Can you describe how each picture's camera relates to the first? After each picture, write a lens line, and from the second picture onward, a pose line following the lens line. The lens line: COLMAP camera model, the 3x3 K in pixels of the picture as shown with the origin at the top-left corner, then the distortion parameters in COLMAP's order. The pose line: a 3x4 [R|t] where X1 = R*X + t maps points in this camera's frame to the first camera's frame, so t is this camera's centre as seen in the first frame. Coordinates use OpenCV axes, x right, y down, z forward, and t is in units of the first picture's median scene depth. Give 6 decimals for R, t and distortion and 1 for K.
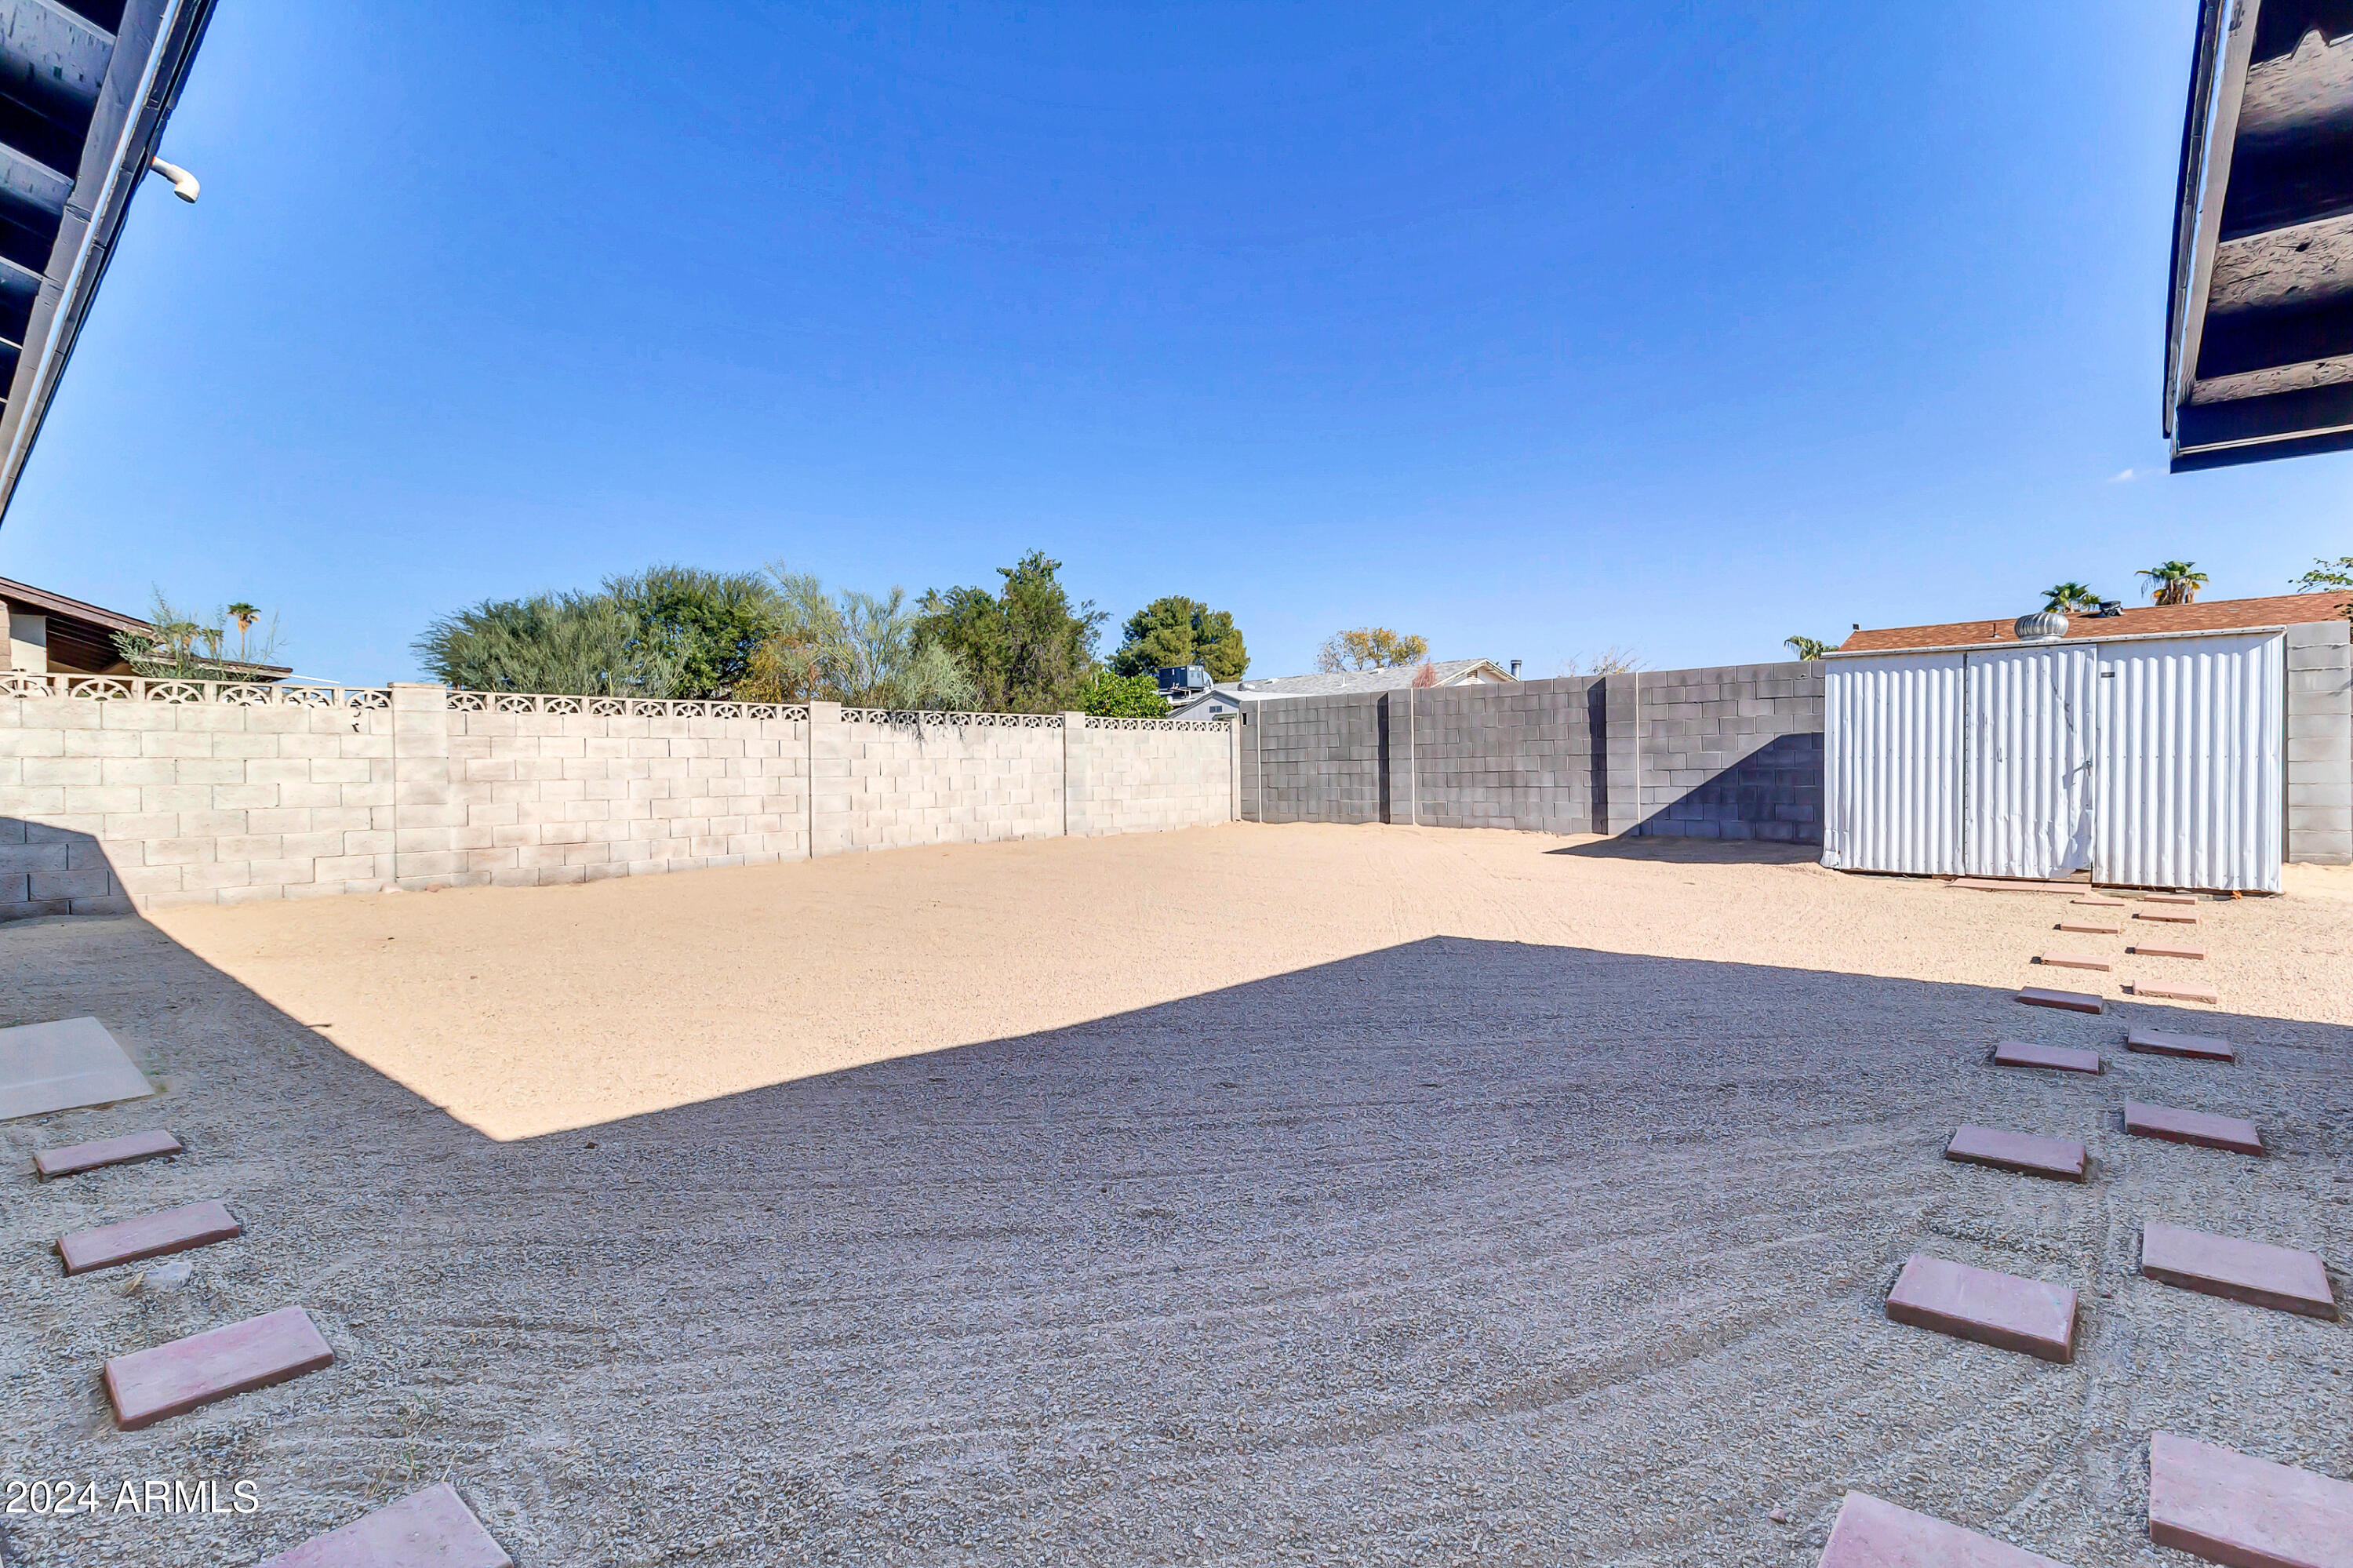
lens RADIAL K [[1098.2, 0, 1180.1], [0, 1098.2, 790.3], [0, 0, 1]] dist [0.003613, 0.000333]
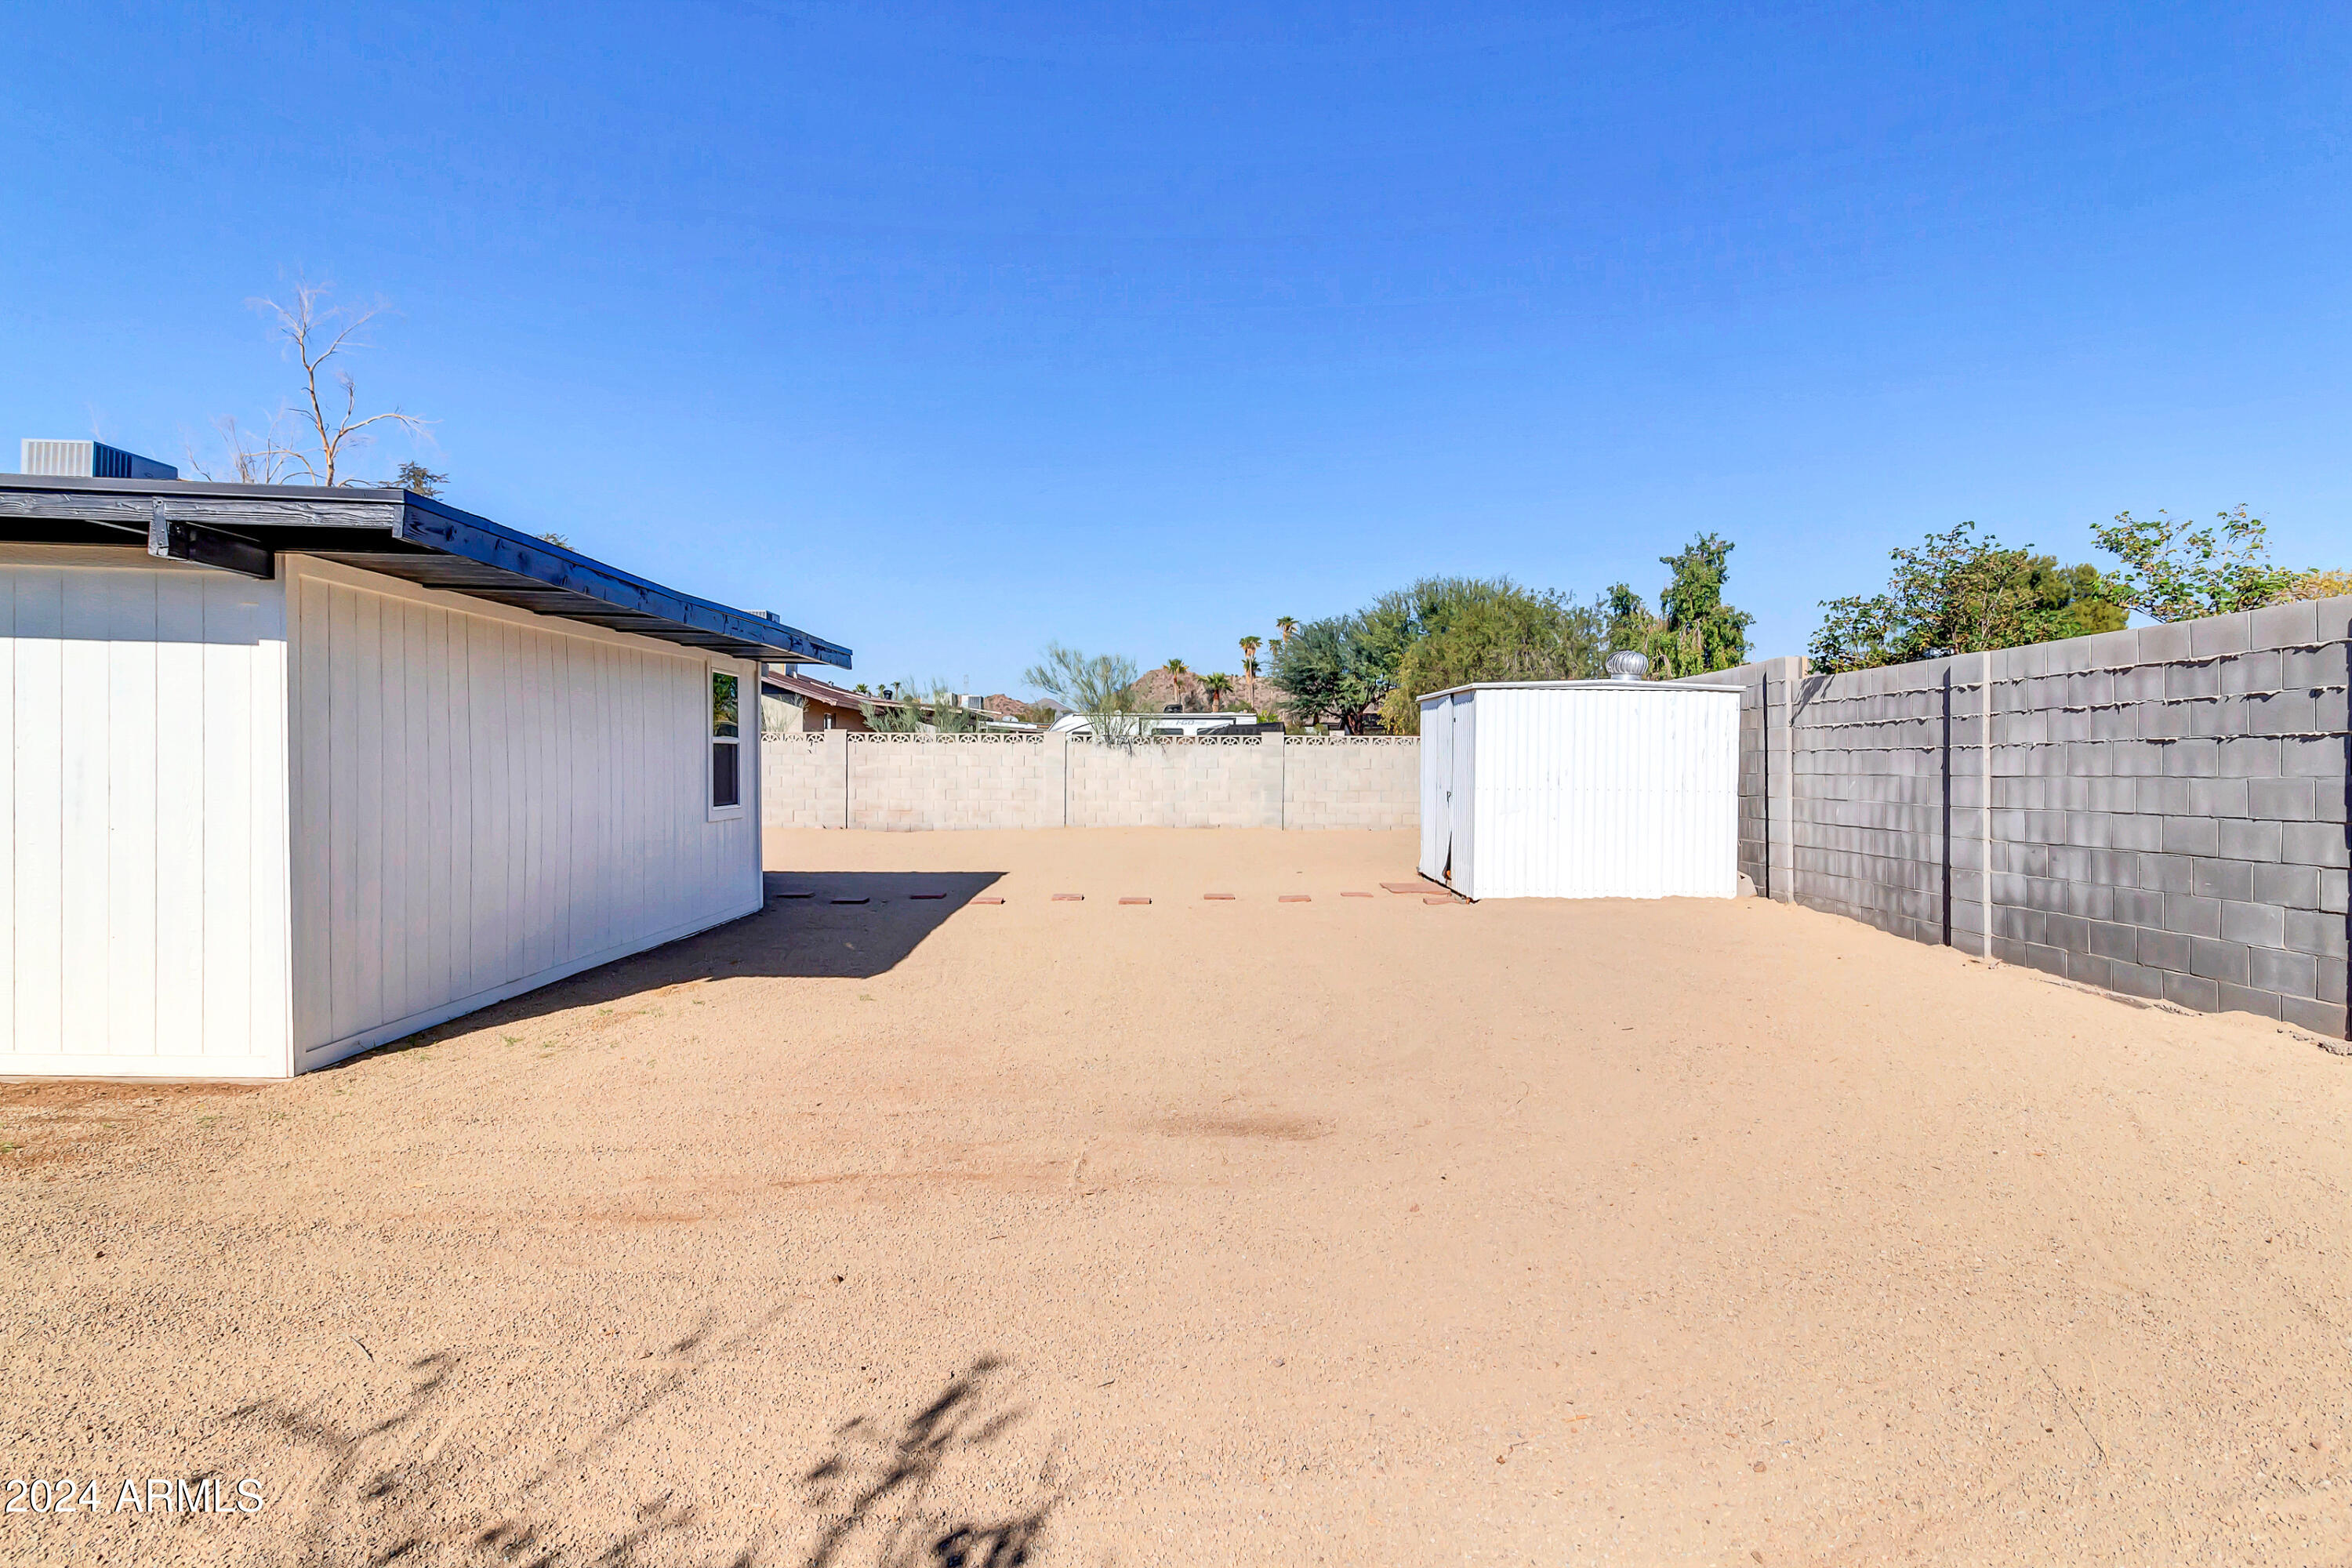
lens RADIAL K [[1351.6, 0, 1177.2], [0, 1351.6, 783.2], [0, 0, 1]] dist [0.007534, 0.000255]
pose [[0.670824, 0.021491, -0.741306, 1.165508], [-0.027797, 0.999606, 0.003824, -0.016707], [0.741096, 0.018041, 0.671157, -0.169729]]
